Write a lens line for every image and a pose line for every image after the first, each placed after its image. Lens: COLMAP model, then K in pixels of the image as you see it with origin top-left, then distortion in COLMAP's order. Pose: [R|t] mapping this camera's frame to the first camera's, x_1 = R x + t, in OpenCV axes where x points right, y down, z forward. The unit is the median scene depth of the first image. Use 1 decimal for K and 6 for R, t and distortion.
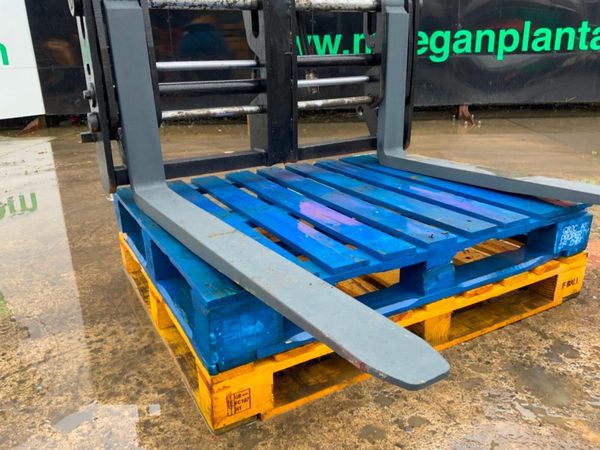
lens RADIAL K [[499.6, 0, 297.4], [0, 499.6, 226.9], [0, 0, 1]] dist [0.078656, -0.132075]
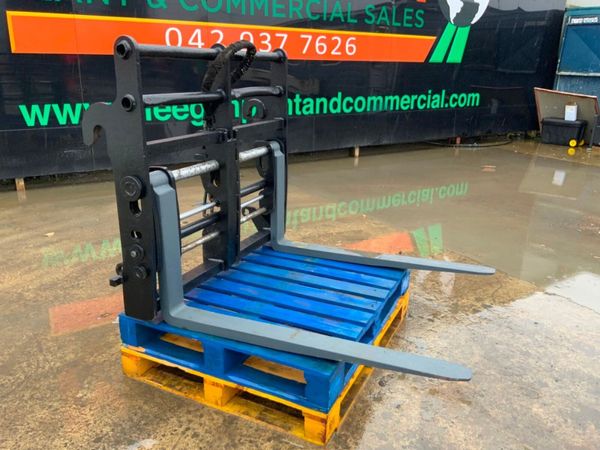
lens RADIAL K [[510.3, 0, 300.0], [0, 510.3, 225.0], [0, 0, 1]] dist [0.053883, -0.125168]
pose [[0.811000, -0.136407, 0.568922, -0.793927], [0.151311, 0.988258, 0.021254, -0.285589], [-0.565141, 0.068848, 0.822117, -0.339875]]
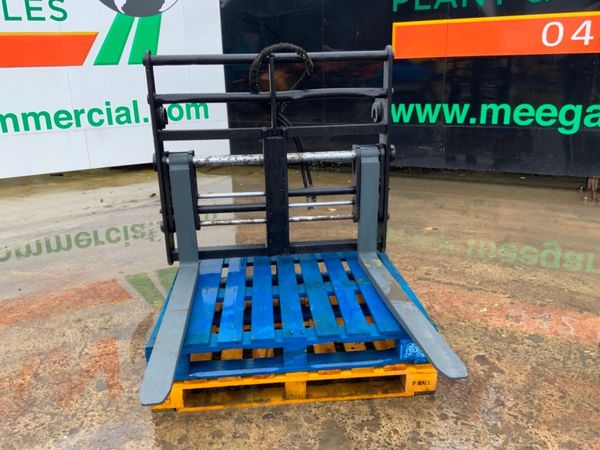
lens RADIAL K [[499.6, 0, 297.4], [0, 499.6, 226.9], [0, 0, 1]] dist [0.078656, -0.132075]
pose [[0.904826, 0.132371, -0.404682, 0.739077], [-0.135676, 0.990538, 0.020647, -0.299793], [0.403586, 0.036223, 0.914224, -0.432610]]
